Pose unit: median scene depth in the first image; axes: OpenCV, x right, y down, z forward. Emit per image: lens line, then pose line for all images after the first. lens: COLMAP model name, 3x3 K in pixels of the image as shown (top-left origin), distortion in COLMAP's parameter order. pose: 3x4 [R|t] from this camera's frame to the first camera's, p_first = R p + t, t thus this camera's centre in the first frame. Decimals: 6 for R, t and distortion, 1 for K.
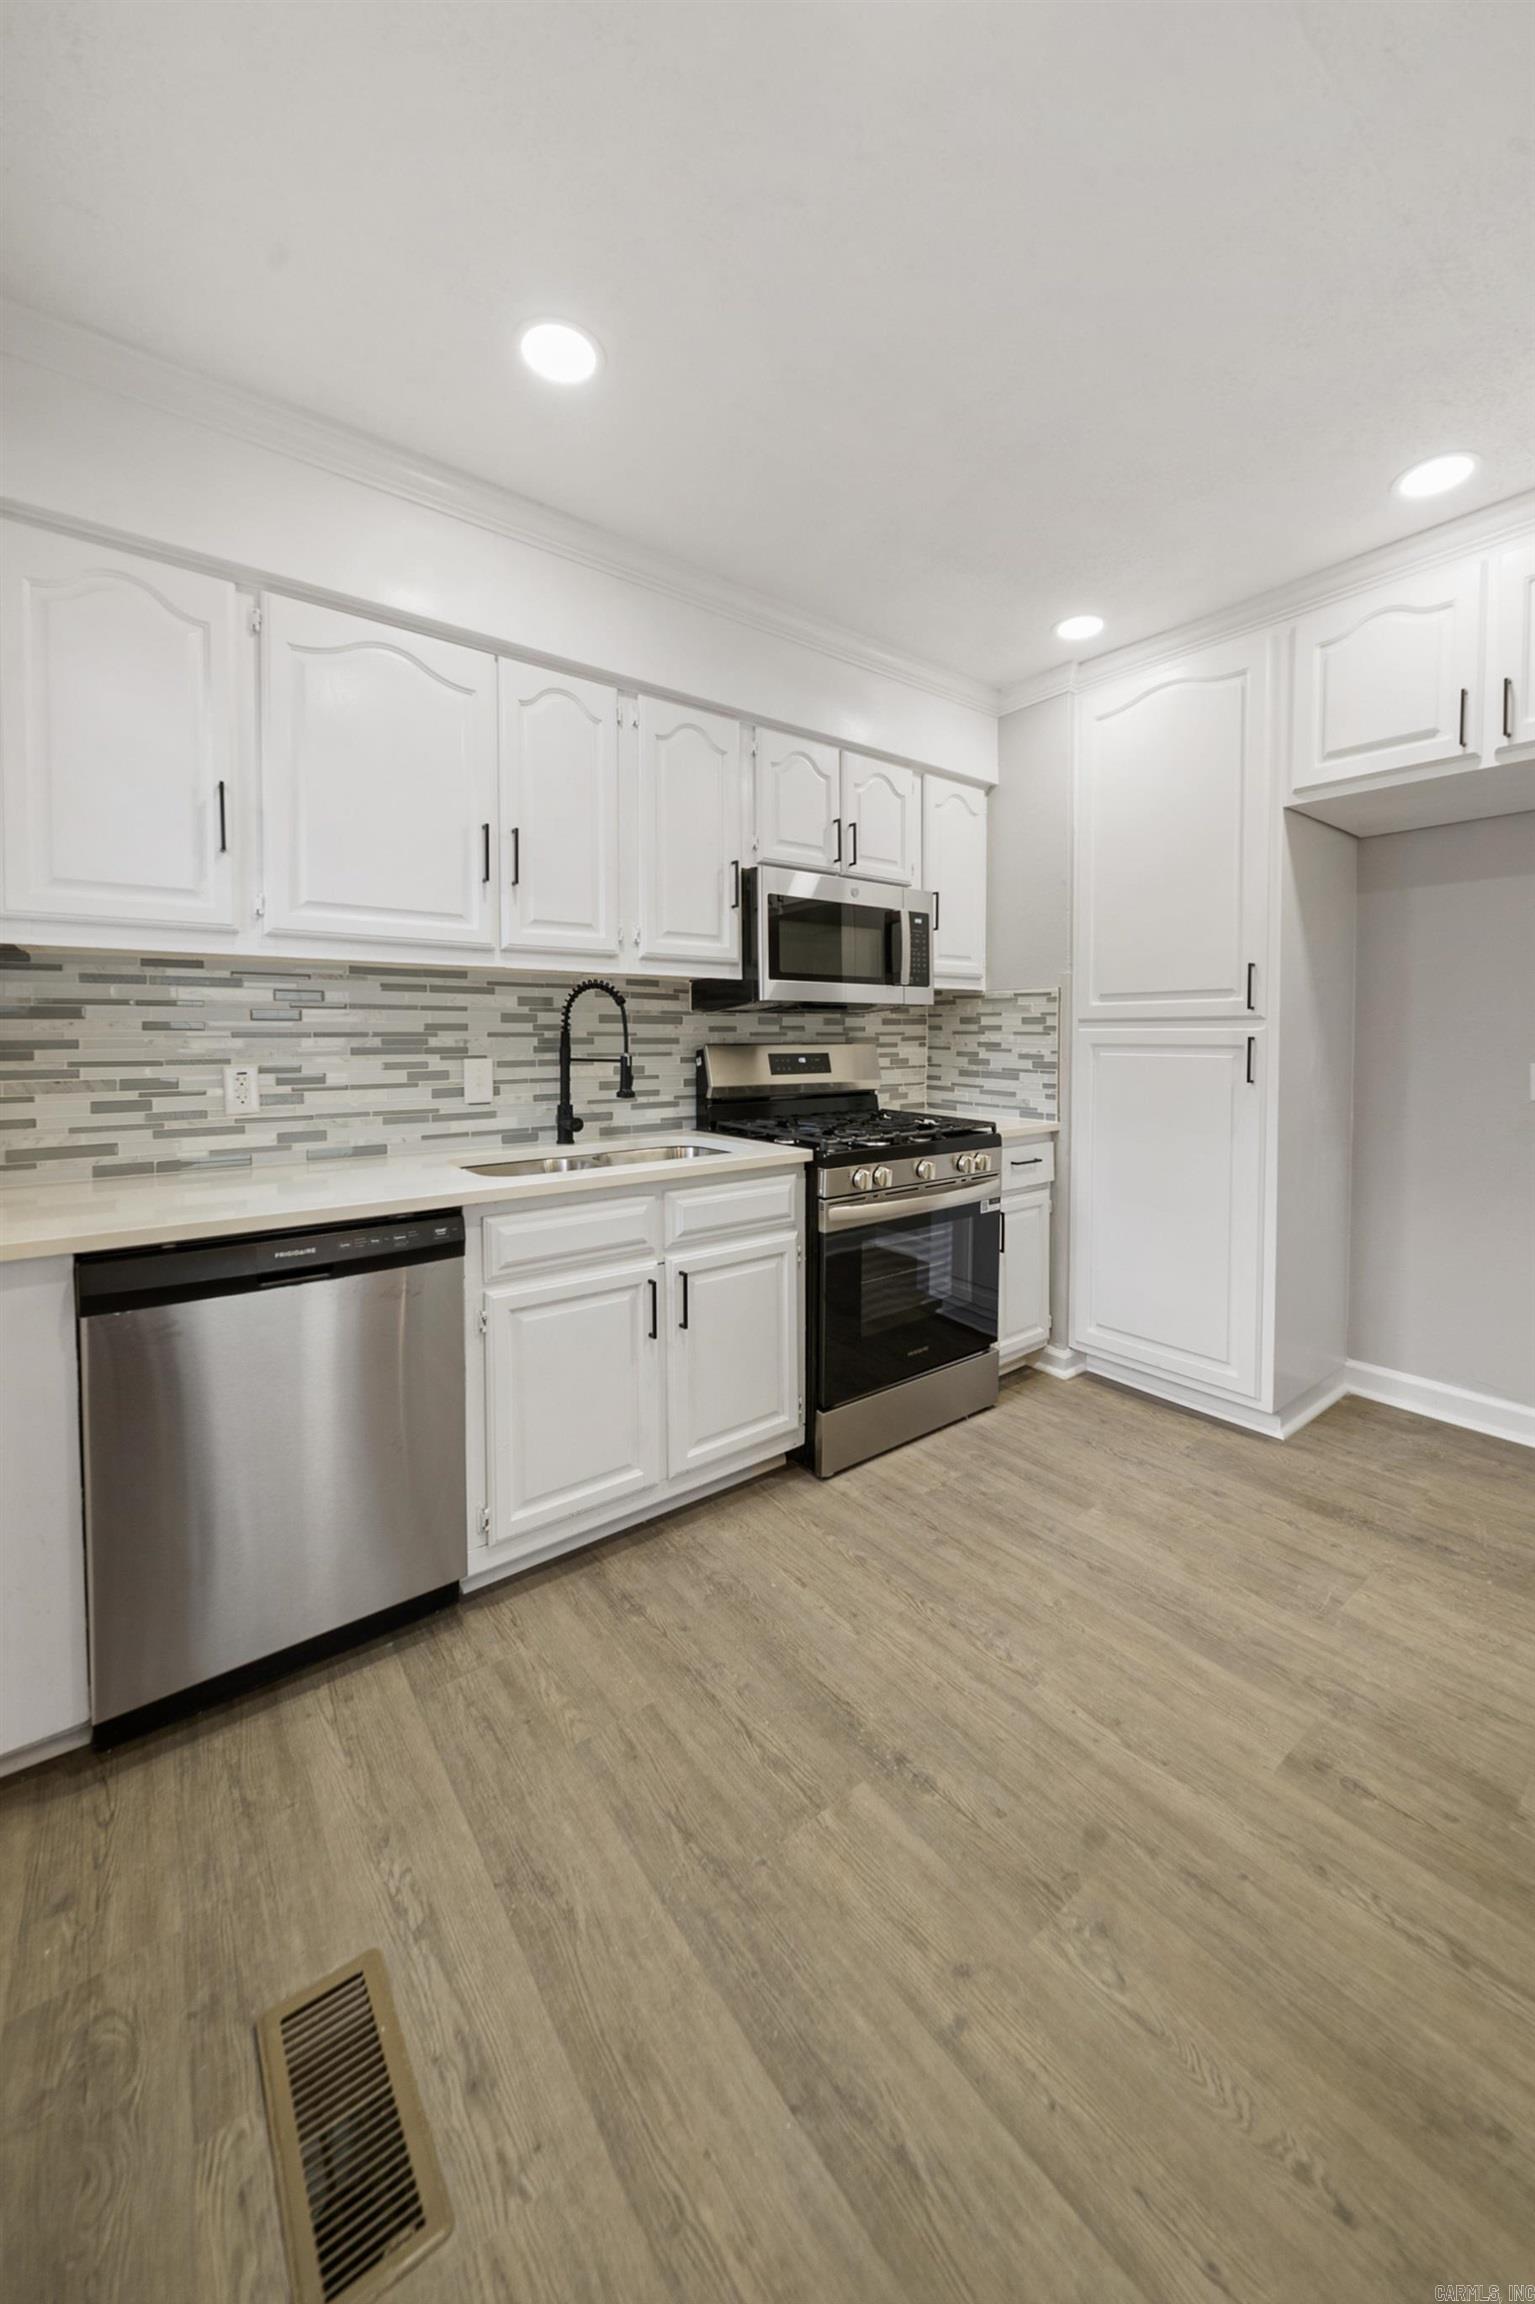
lens RADIAL K [[818.2, 0, 810.7], [0, 818.2, 1071.8], [0, 0, 1]] dist [-0.003197, -0.000843]
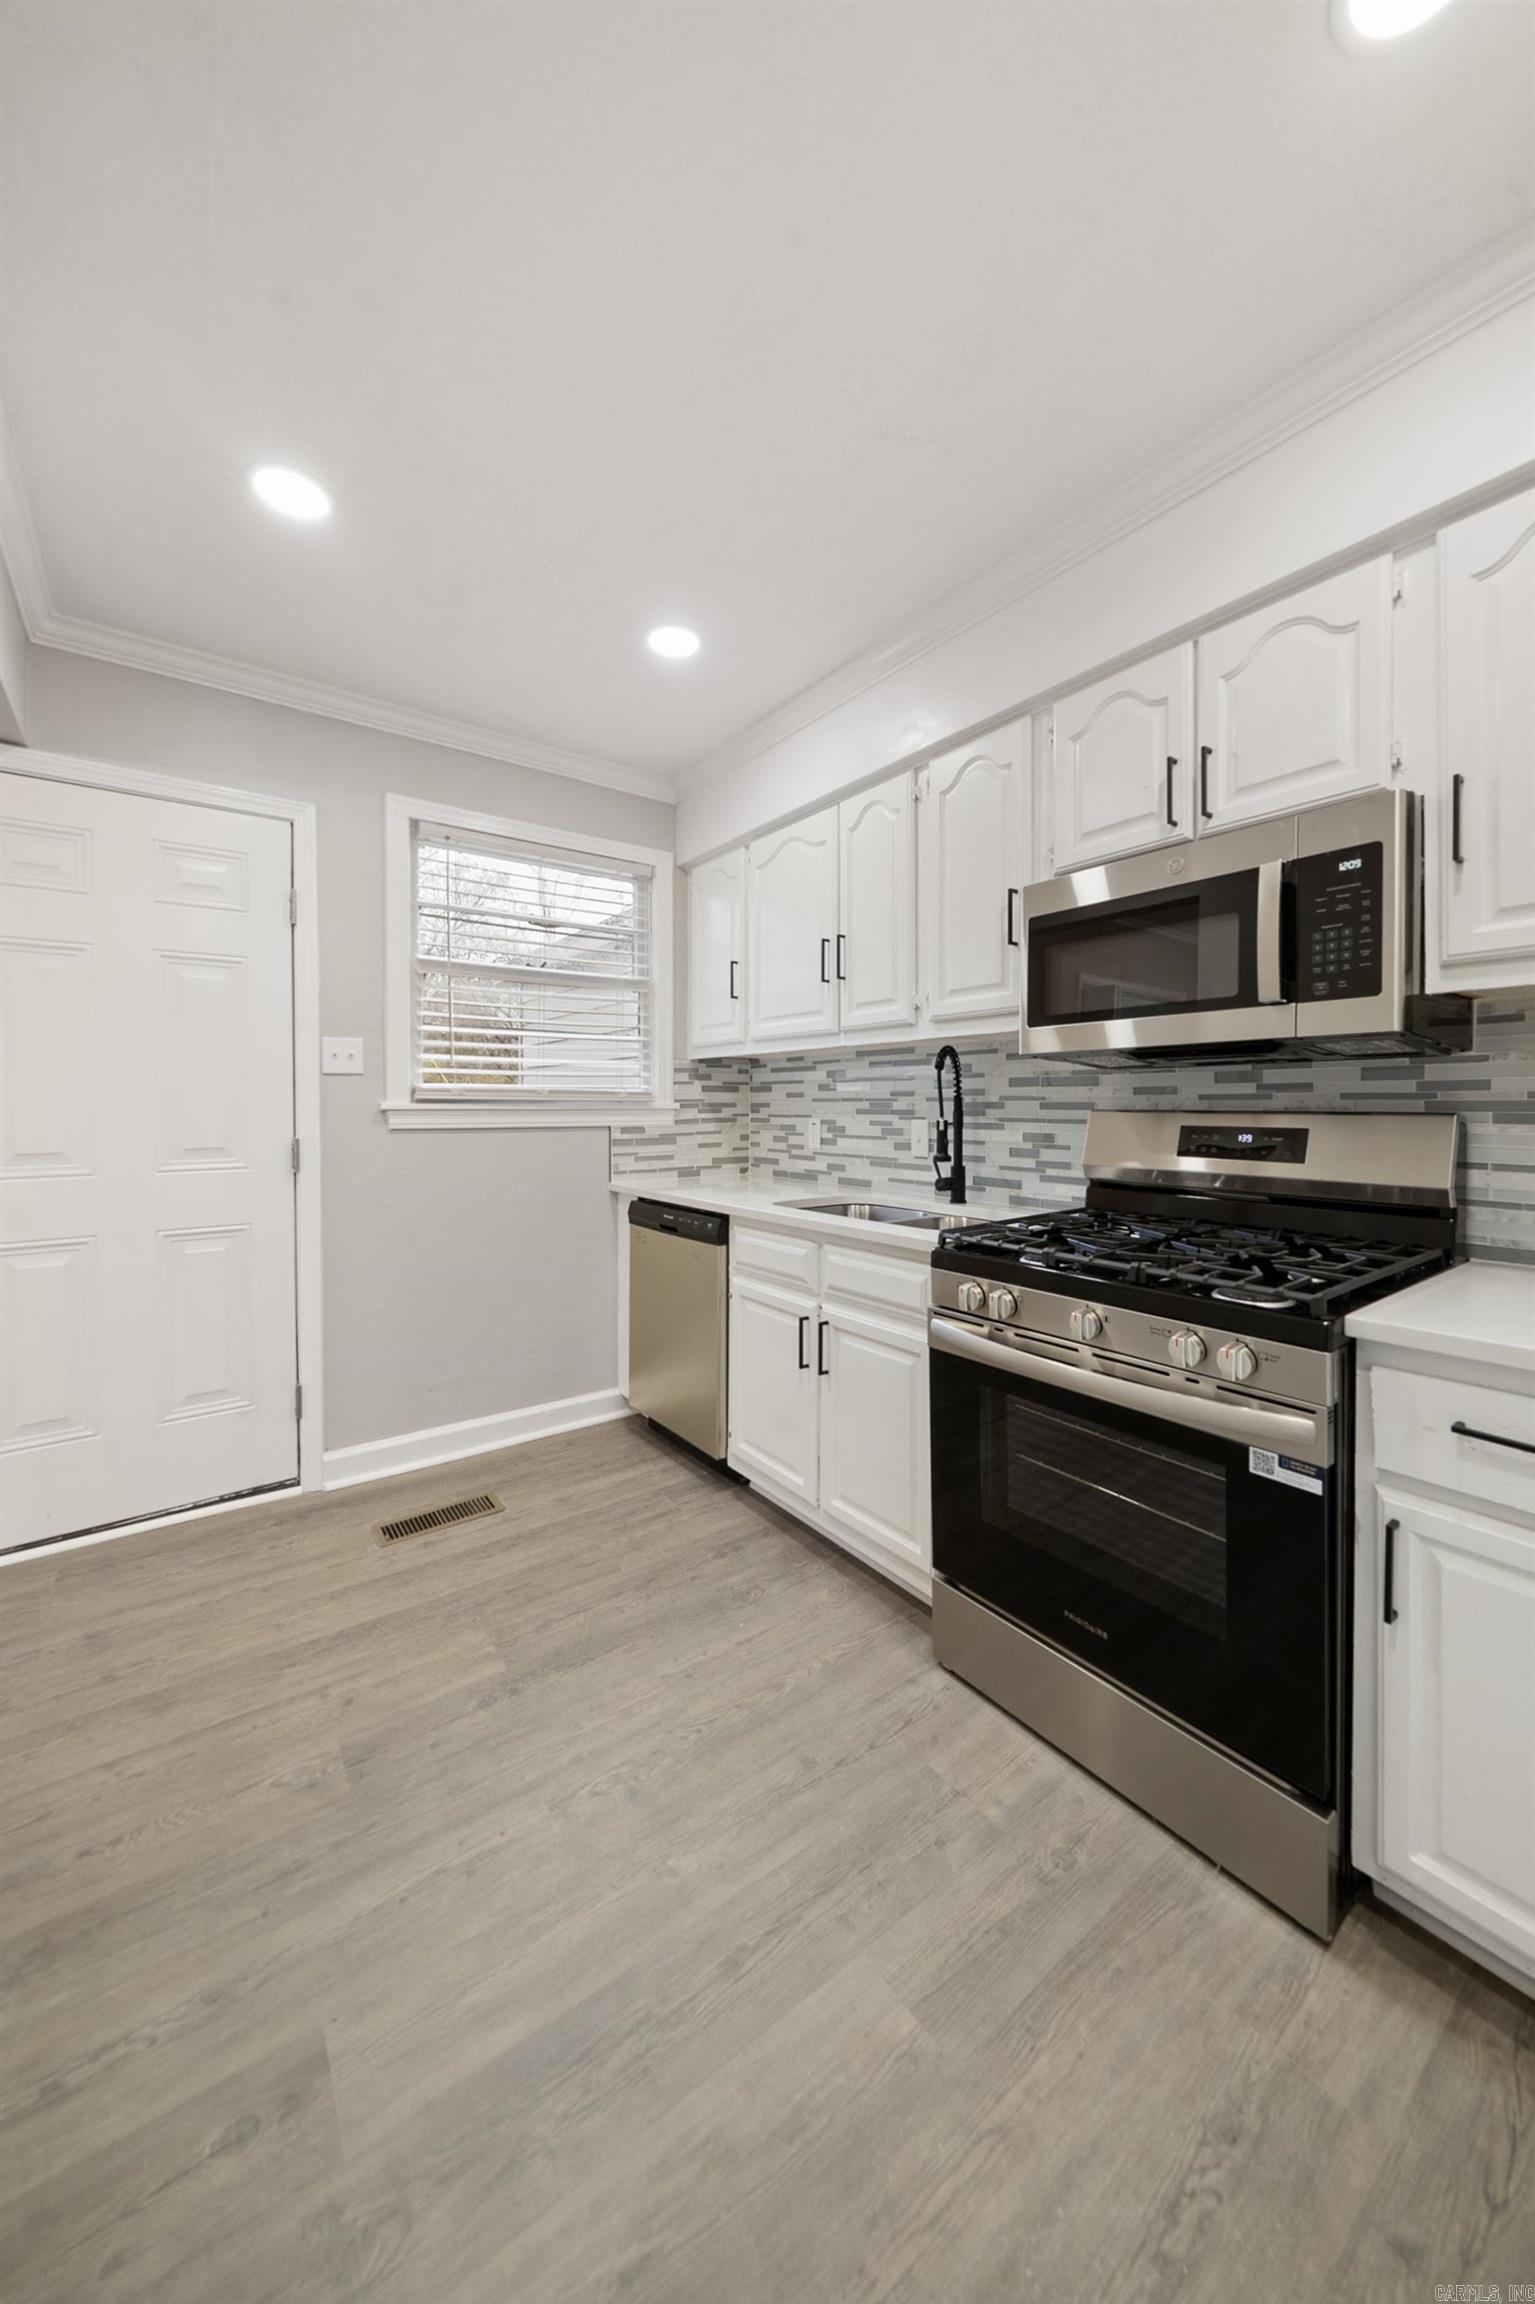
lens RADIAL K [[818.2, 0, 801.1], [0, 818.2, 1121.3], [0, 0, 1]] dist [-0.003197, -0.000843]
pose [[-0.019061, 0.023814, -0.999535, 0.824087], [-0.042814, 0.998780, 0.024612, -0.037294], [0.998901, 0.043263, -0.018018, 0.893723]]
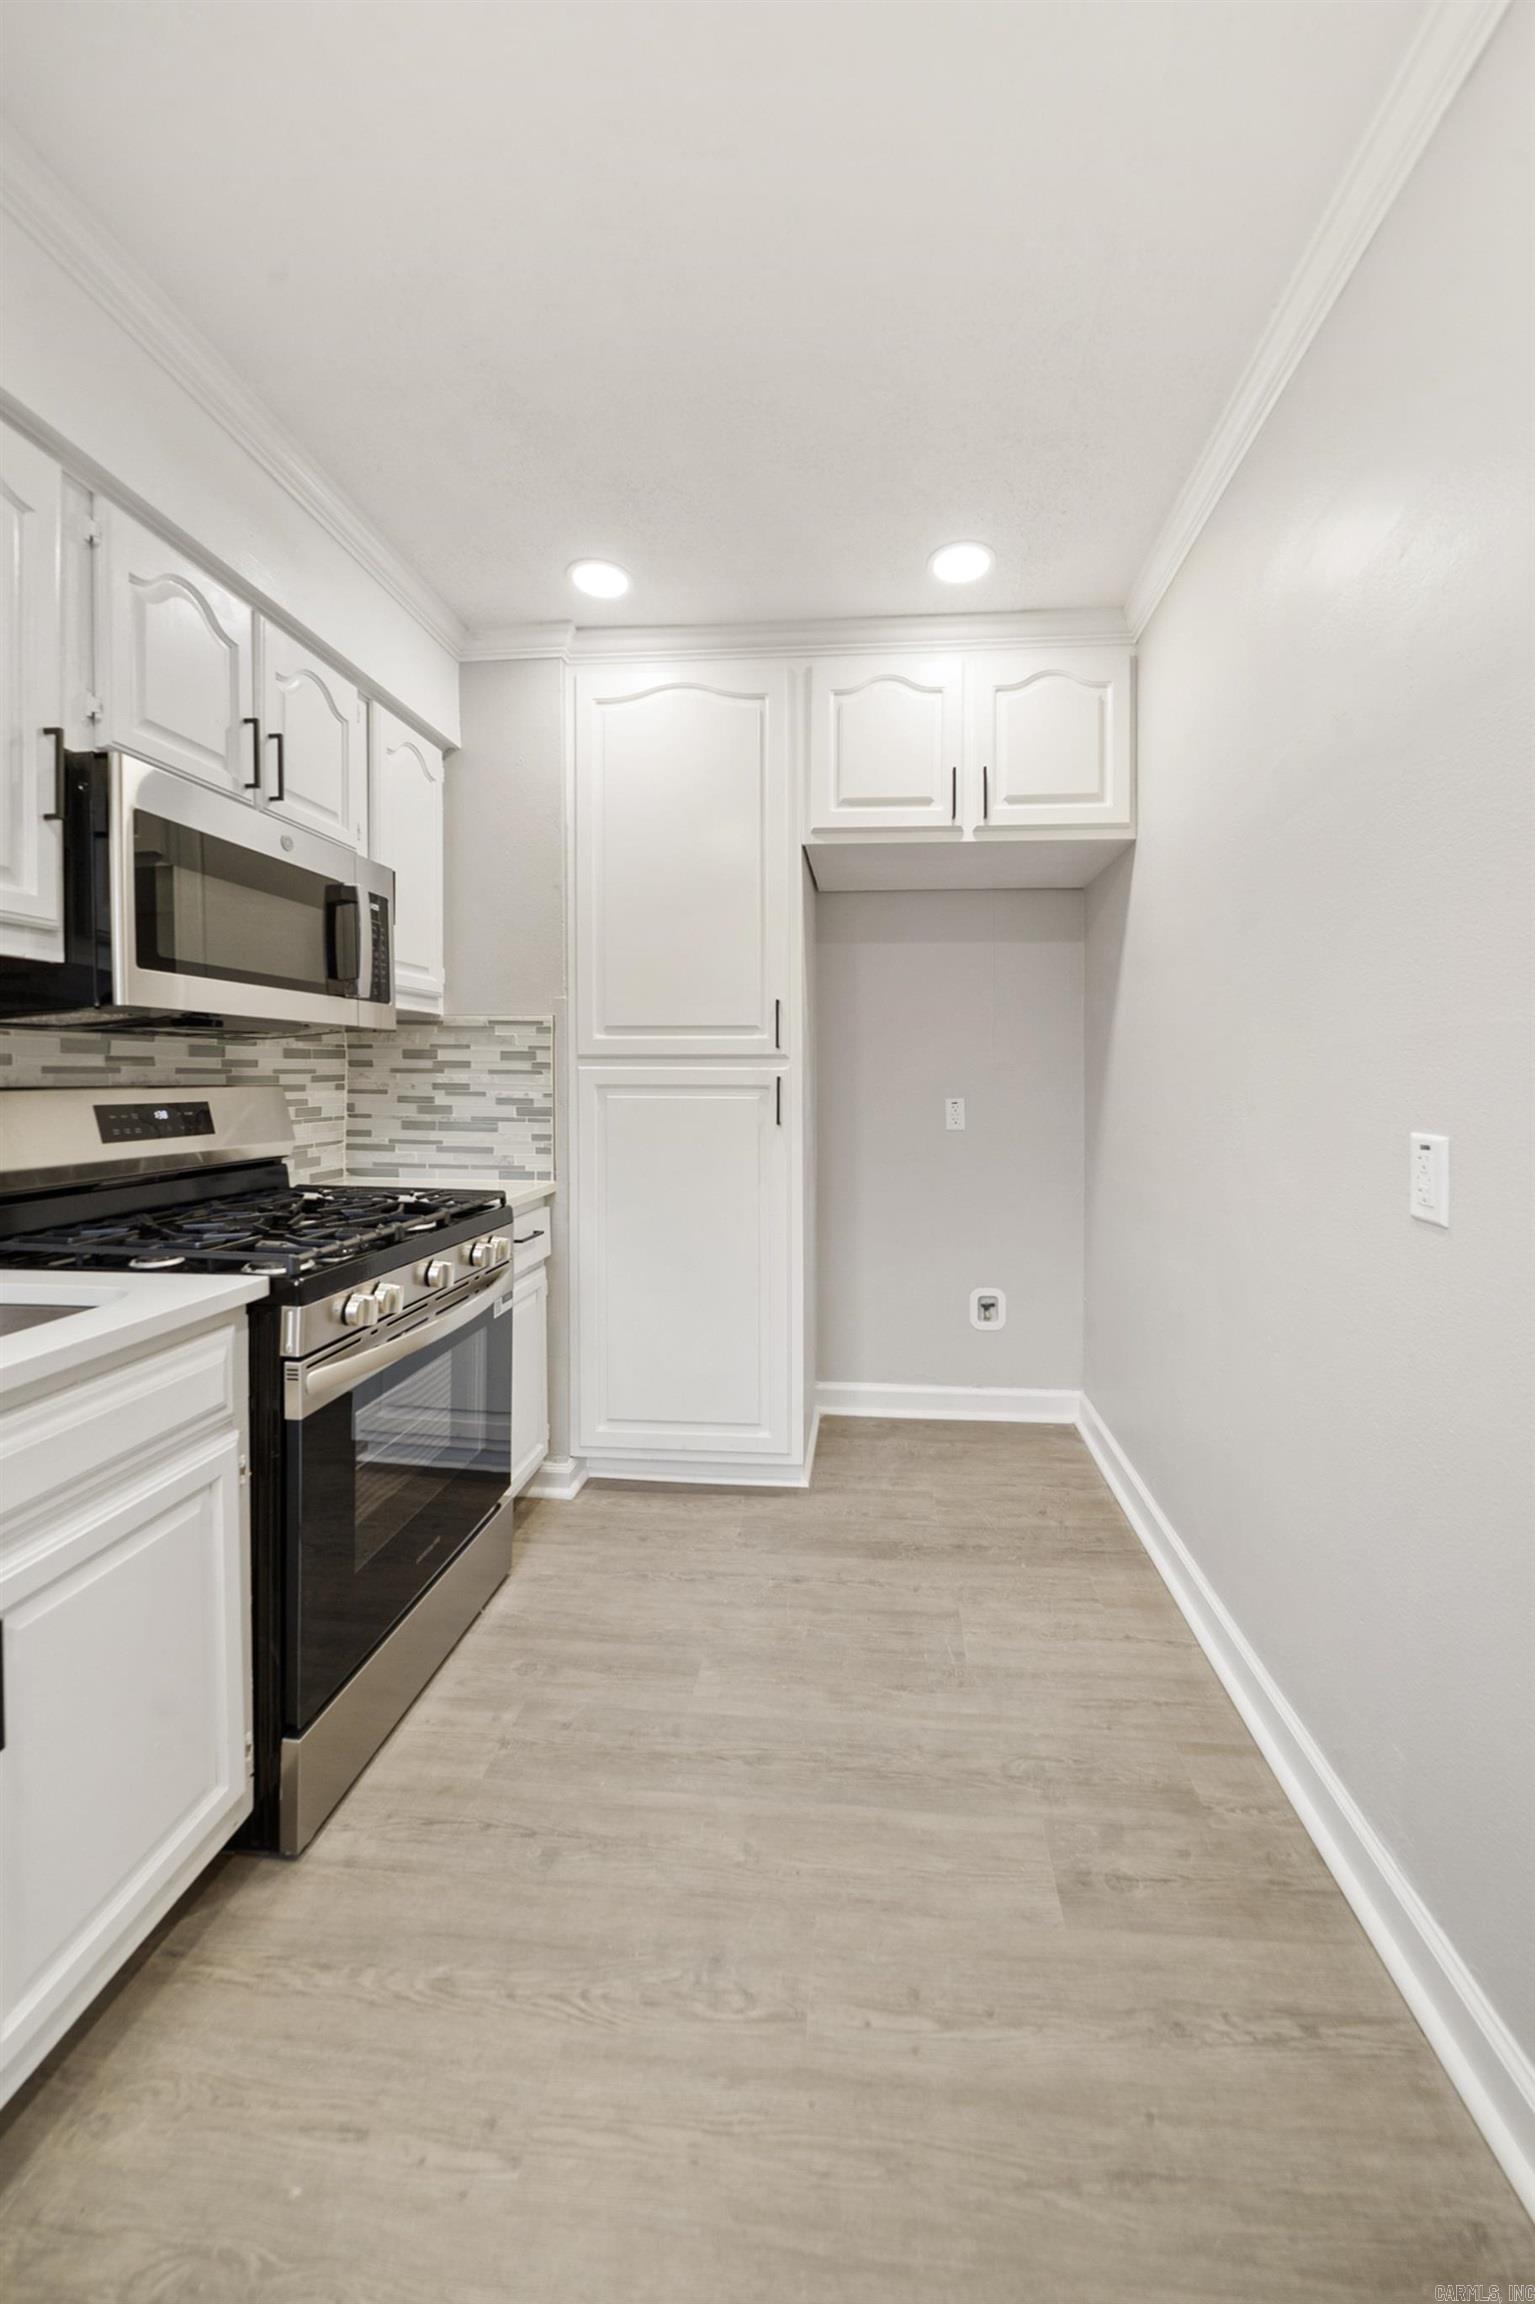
lens RADIAL K [[818.2, 0, 798.5], [0, 818.2, 1088.5], [0, 0, 1]] dist [-0.003197, -0.000843]
pose [[0.695479, -0.008158, 0.718500, -0.150061], [0.029384, 0.999422, -0.017096, -0.013105], [-0.717945, 0.033002, 0.695317, 0.355362]]
